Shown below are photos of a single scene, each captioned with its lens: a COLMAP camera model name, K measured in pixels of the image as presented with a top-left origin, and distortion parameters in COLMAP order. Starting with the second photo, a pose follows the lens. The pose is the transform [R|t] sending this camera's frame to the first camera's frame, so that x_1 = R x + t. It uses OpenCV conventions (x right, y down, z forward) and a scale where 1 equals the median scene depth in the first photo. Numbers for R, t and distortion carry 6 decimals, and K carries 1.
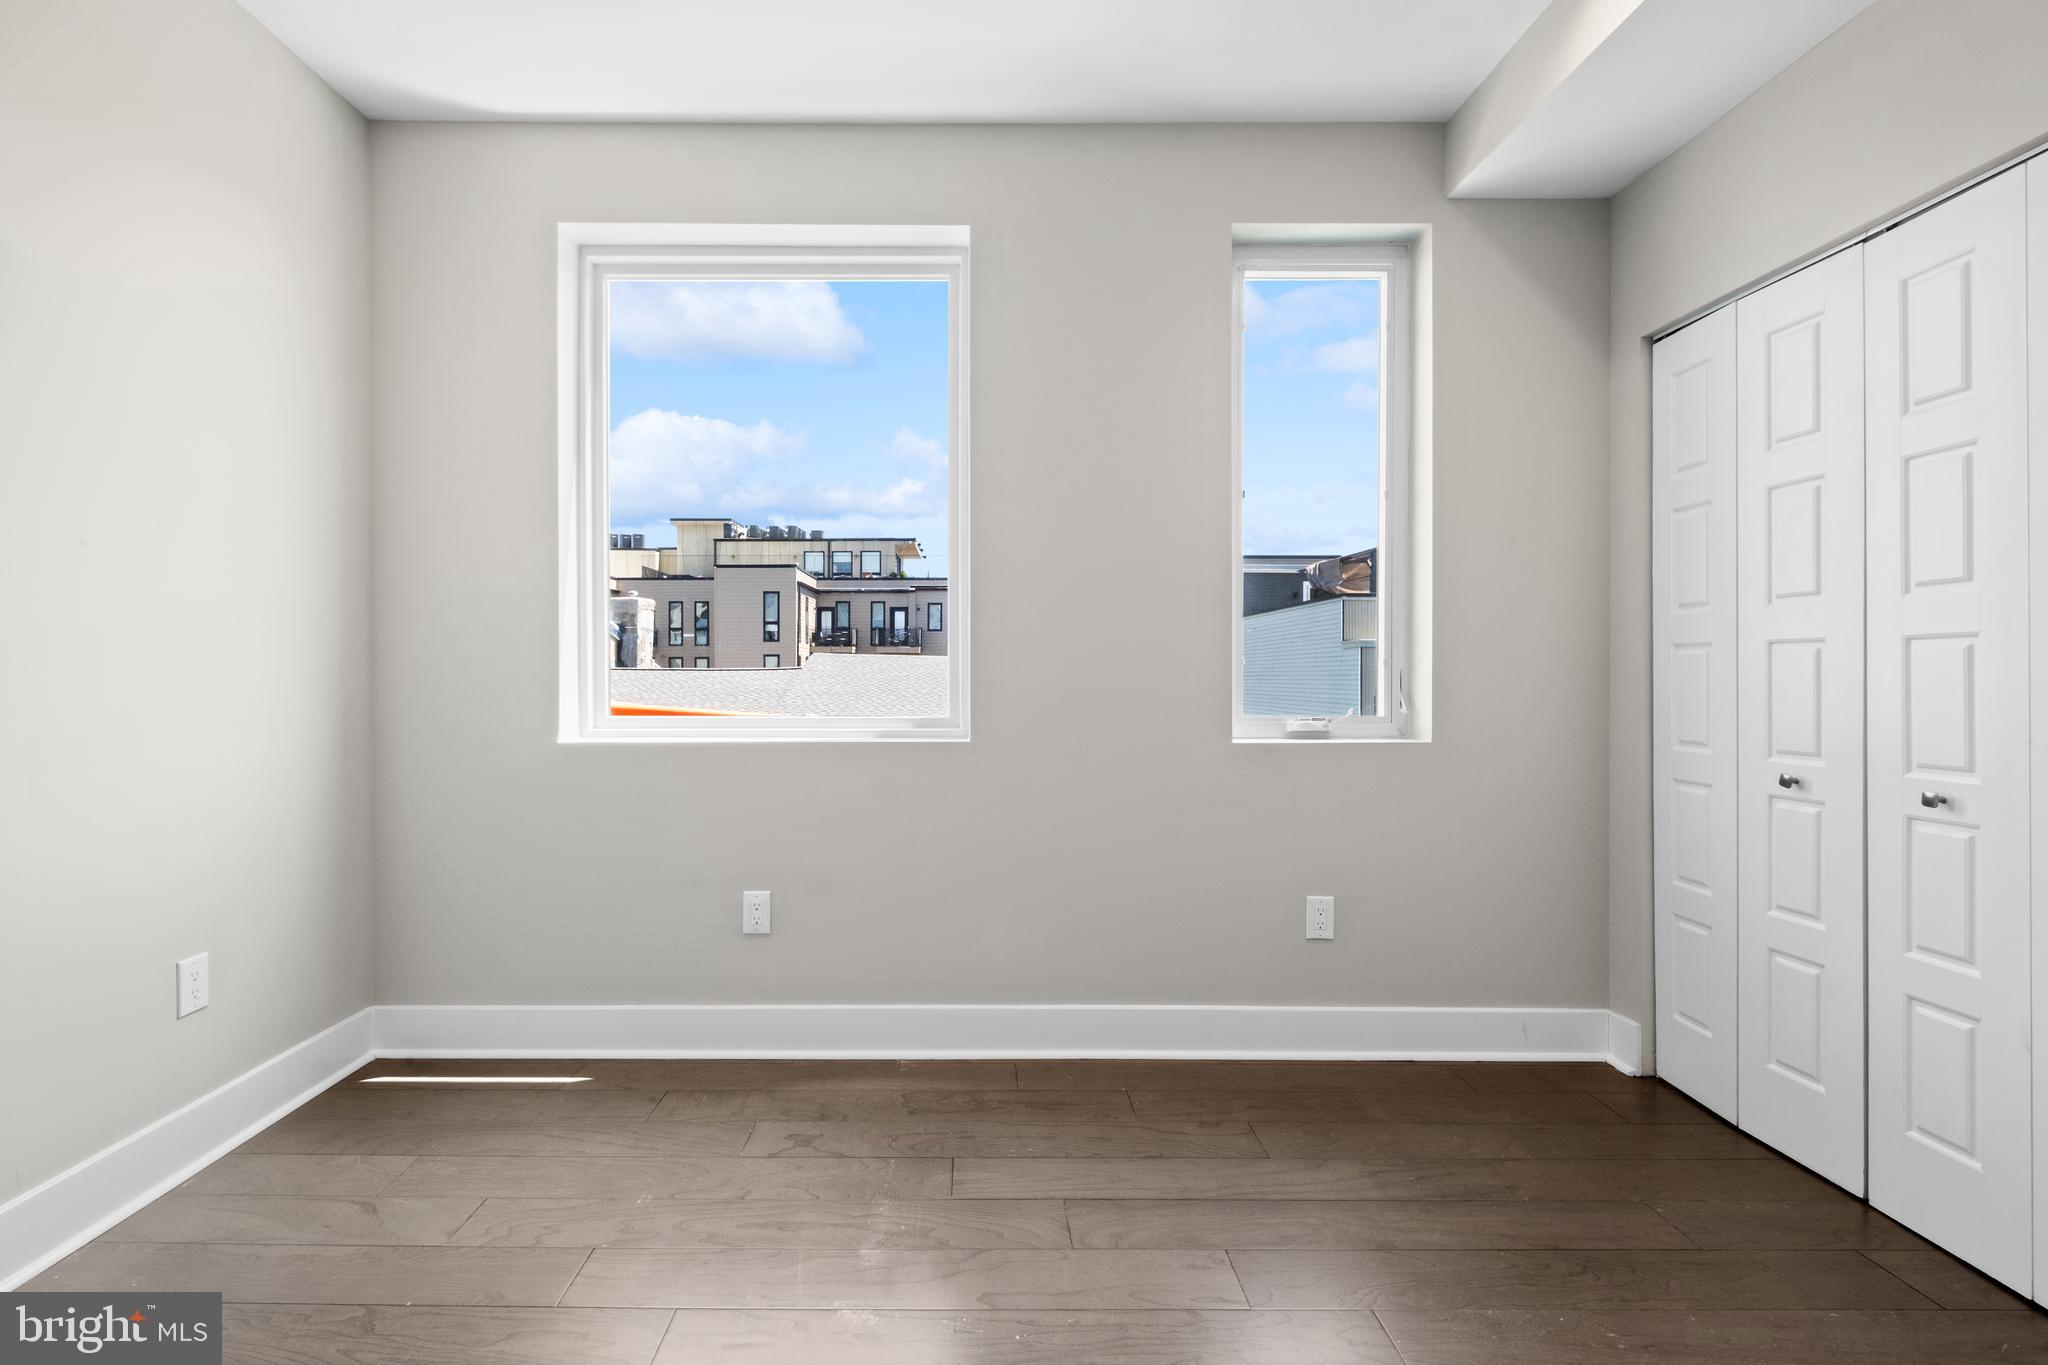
lens RADIAL K [[914.0, 0, 962.5], [0, 914.0, 679.2], [0, 0, 1]] dist [0.002590, -0.000703]
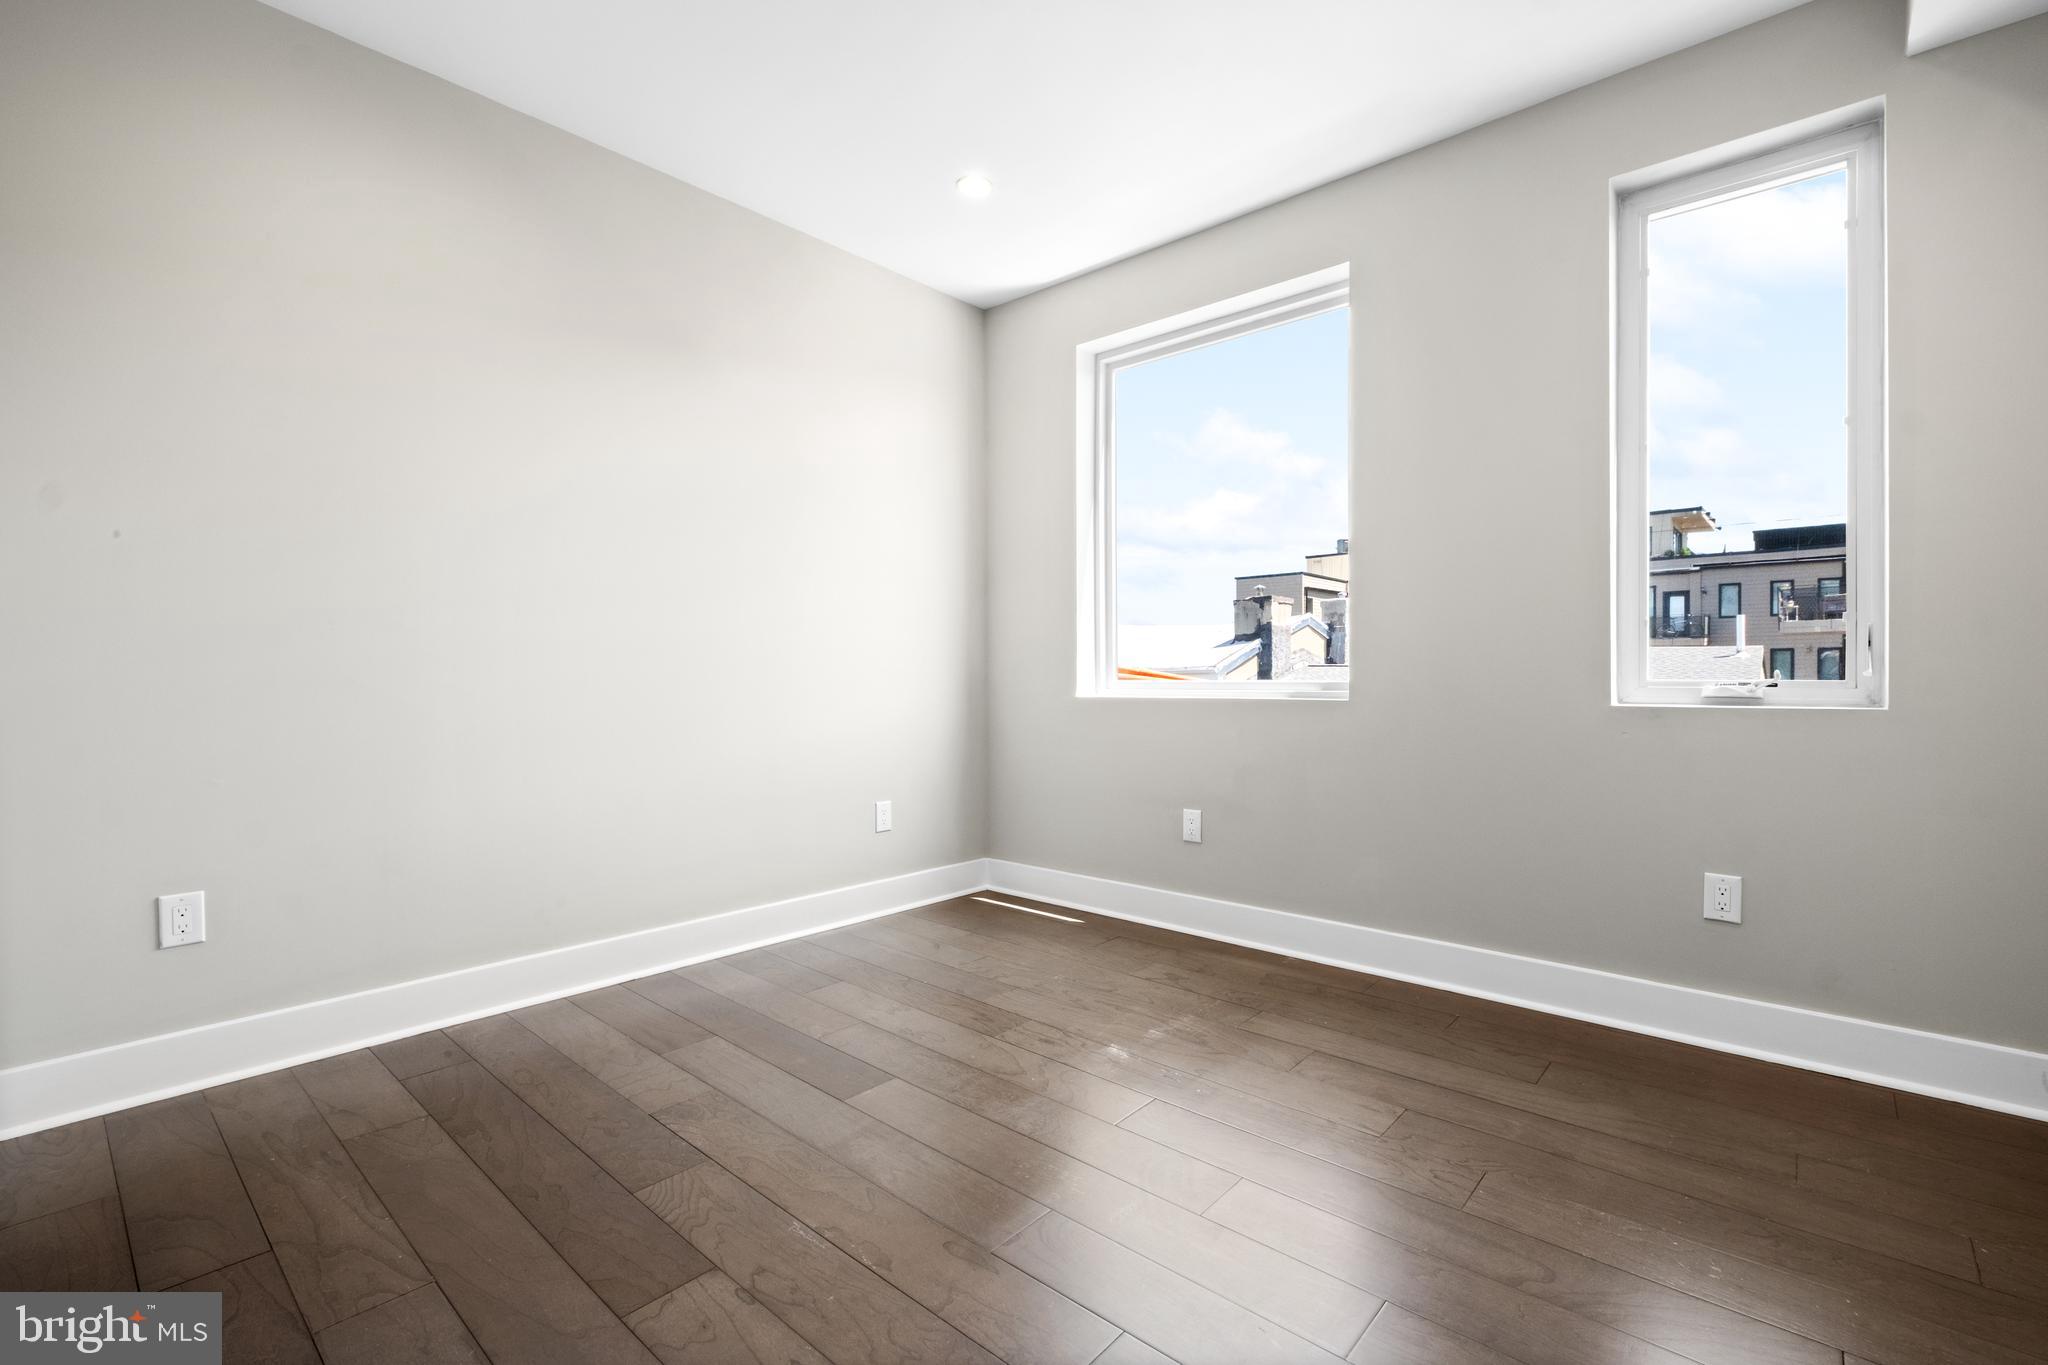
lens RADIAL K [[895.7, 0, 1029.6], [0, 895.7, 679.1], [0, 0, 1]] dist [0.002683, -0.001328]
pose [[0.750131, 0.001391, -0.661288, 0.466371], [-0.001851, 0.999998, 0.000003, 0.042234], [0.661286, 0.001222, 0.750133, -0.139125]]
